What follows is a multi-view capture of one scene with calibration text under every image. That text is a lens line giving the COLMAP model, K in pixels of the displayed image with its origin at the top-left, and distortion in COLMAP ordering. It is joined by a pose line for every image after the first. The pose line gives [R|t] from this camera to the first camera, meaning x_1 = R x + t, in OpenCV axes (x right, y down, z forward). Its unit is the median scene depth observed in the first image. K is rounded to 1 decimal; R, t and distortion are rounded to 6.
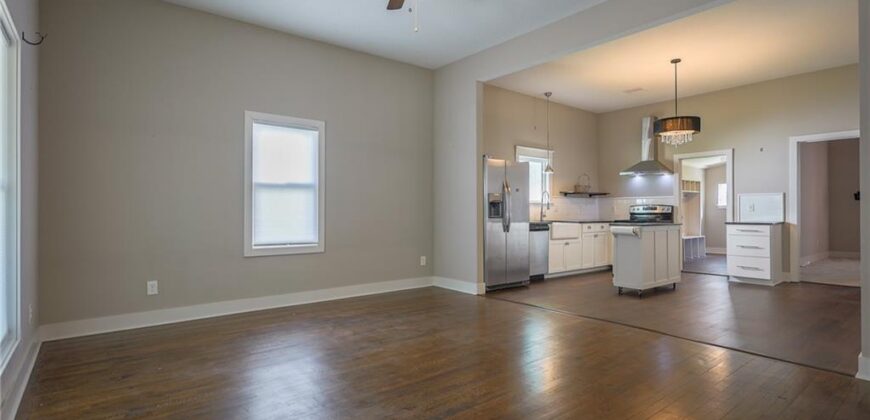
lens RADIAL K [[444.6, 0, 436.9], [0, 444.6, 207.5], [0, 0, 1]] dist [0.000391, 0.000140]
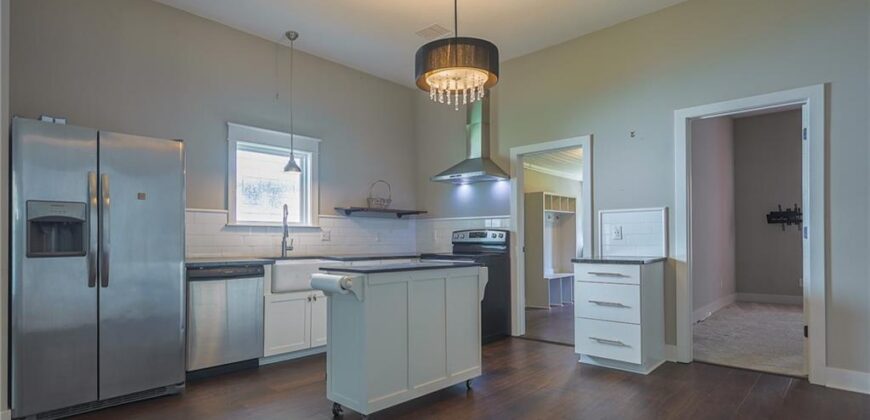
lens RADIAL K [[442.7, 0, 437.0], [0, 442.7, 233.2], [0, 0, 1]] dist [-0.002977, 0.000055]
pose [[0.991299, -0.001489, 0.131624, 0.406477], [0.002162, 0.999985, -0.004972, 0.002970], [-0.131614, 0.005214, 0.991287, 0.466991]]
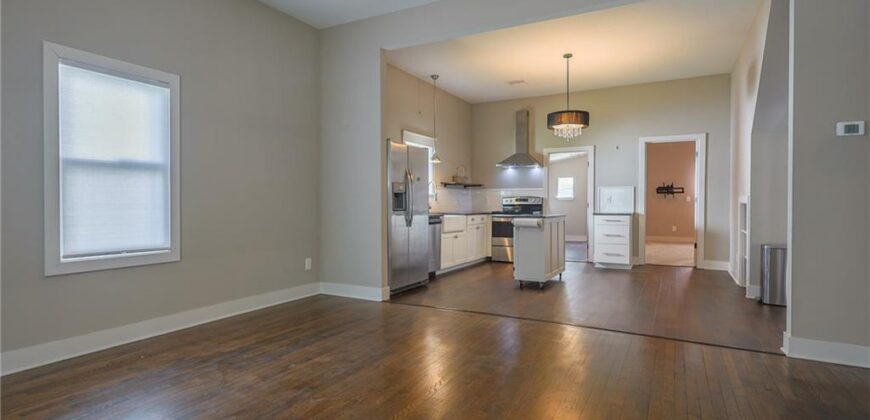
lens RADIAL K [[444.6, 0, 436.9], [0, 444.6, 207.5], [0, 0, 1]] dist [0.000391, 0.000140]
pose [[0.918521, -0.004284, 0.395348, -0.129934], [-0.003737, 0.999803, 0.019517, -0.000066], [-0.395354, -0.019405, 0.918324, 0.156968]]
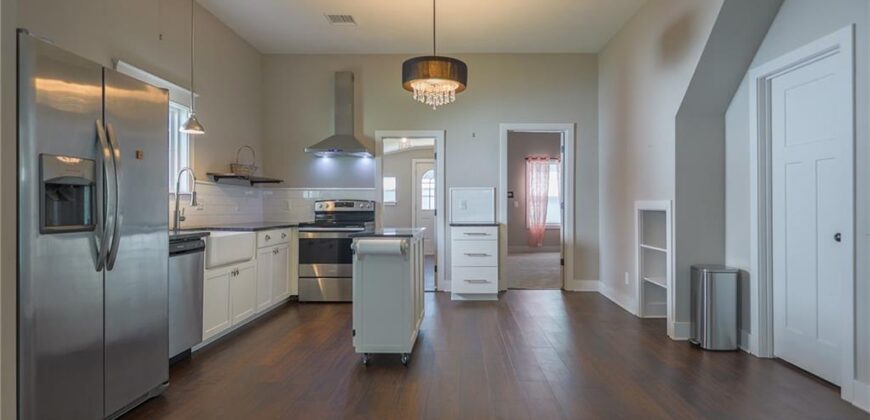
lens RADIAL K [[444.6, 0, 436.9], [0, 444.6, 207.5], [0, 0, 1]] dist [0.000391, 0.000140]
pose [[0.643033, 0.000882, 0.765838, 0.051872], [-0.008482, 0.999946, 0.005970, 0.001112], [-0.765791, -0.010335, 0.643006, 0.531994]]
